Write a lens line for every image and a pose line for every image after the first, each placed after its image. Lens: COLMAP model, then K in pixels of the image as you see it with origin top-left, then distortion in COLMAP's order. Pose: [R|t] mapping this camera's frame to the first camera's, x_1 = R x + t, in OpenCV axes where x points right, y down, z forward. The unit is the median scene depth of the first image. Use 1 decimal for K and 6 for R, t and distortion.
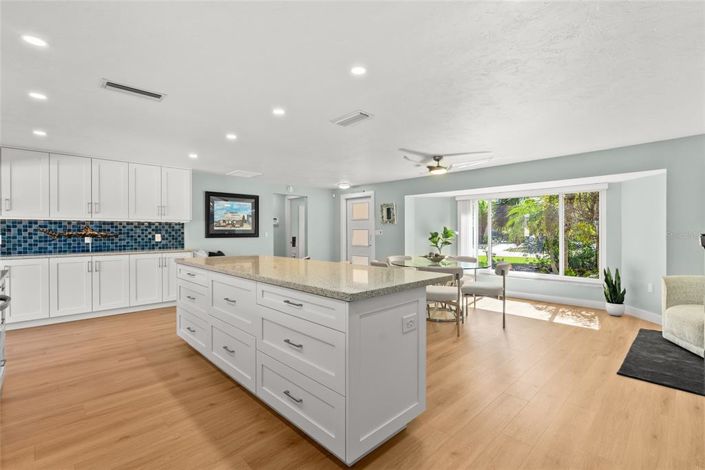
lens RADIAL K [[325.7, 0, 358.7], [0, 325.7, 233.5], [0, 0, 1]] dist [-0.002321, -0.000426]
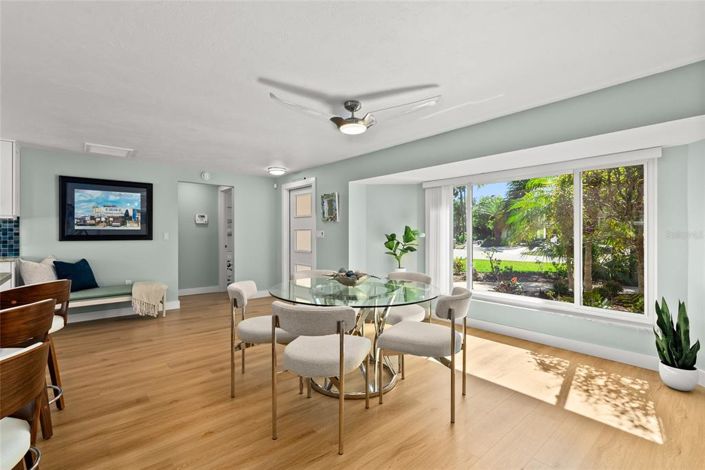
lens RADIAL K [[322.7, 0, 360.7], [0, 322.7, 232.4], [0, 0, 1]] dist [-0.002233, 0.000051]
pose [[0.998295, 0.001592, -0.058356, 0.209000], [-0.002035, 0.999970, -0.007540, -0.001481], [0.058342, 0.007646, 0.998267, 0.308908]]
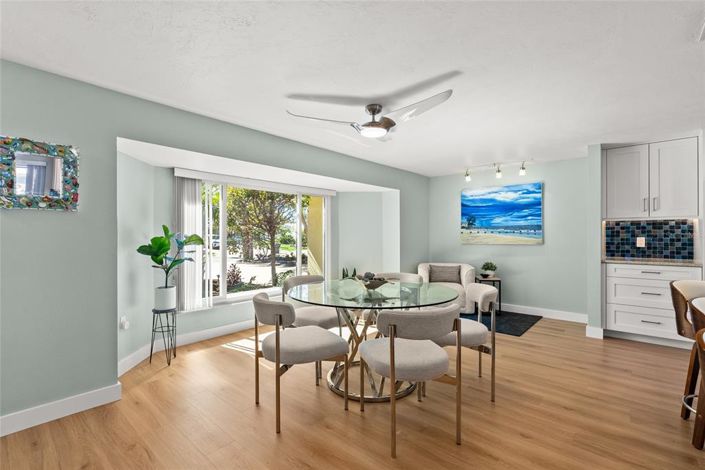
lens RADIAL K [[321.2, 0, 348.1], [0, 321.2, 235.2], [0, 0, 1]] dist [-0.001801, -0.000126]
pose [[-0.062761, 0.002857, 0.998024, -0.233513], [0.006804, 0.999974, -0.002435, -0.003631], [-0.998005, 0.006637, -0.062779, 0.769510]]
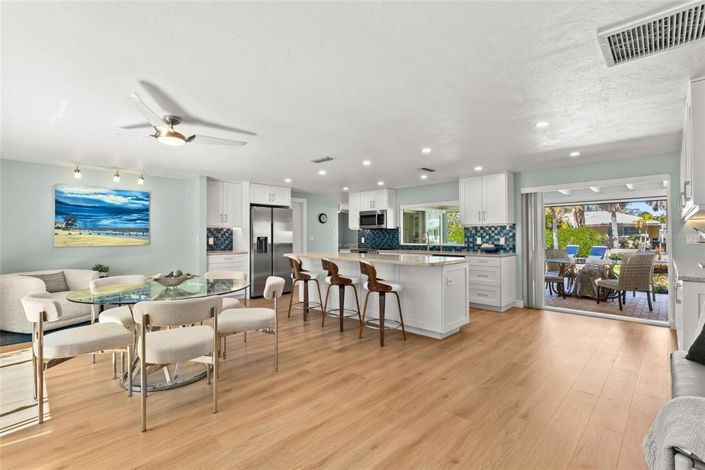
lens RADIAL K [[323.7, 0, 349.9], [0, 323.7, 234.6], [0, 0, 1]] dist [-0.000311, -0.000119]
pose [[-0.999858, 0.003539, -0.016456, -0.059949], [0.003537, 0.999994, 0.000186, -0.006599], [0.016457, 0.000128, -0.999865, 1.162657]]
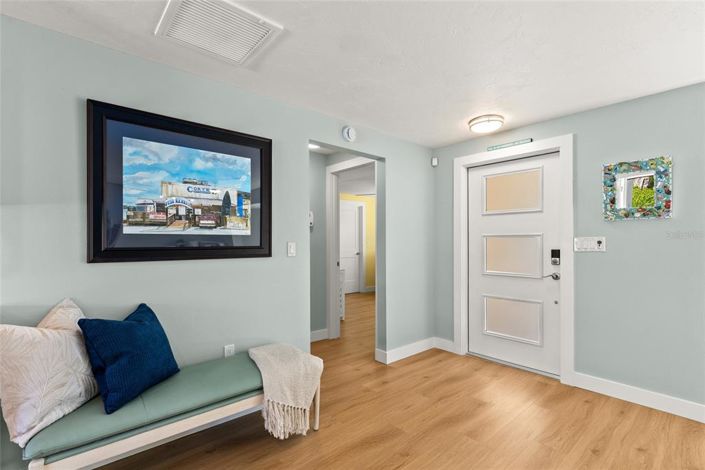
lens RADIAL K [[324.0, 0, 354.9], [0, 324.0, 240.5], [0, 0, 1]] dist [-0.003455, -0.000444]
pose [[0.998846, 0.000626, -0.048027, -0.204184], [-0.000923, 0.999981, -0.006170, -0.004434], [0.048022, 0.006207, 0.998827, 0.668419]]
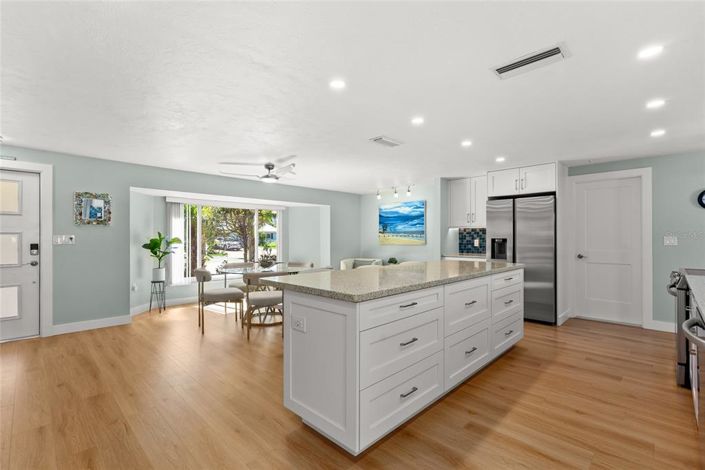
lens RADIAL K [[318.7, 0, 346.8], [0, 318.7, 237.4], [0, 0, 1]] dist [-0.002739, -0.000384]
pose [[-0.012750, 0.003755, 0.999912, -0.550172], [0.005215, 0.999980, -0.003689, -0.002025], [-0.999905, 0.005168, -0.012769, 0.546787]]
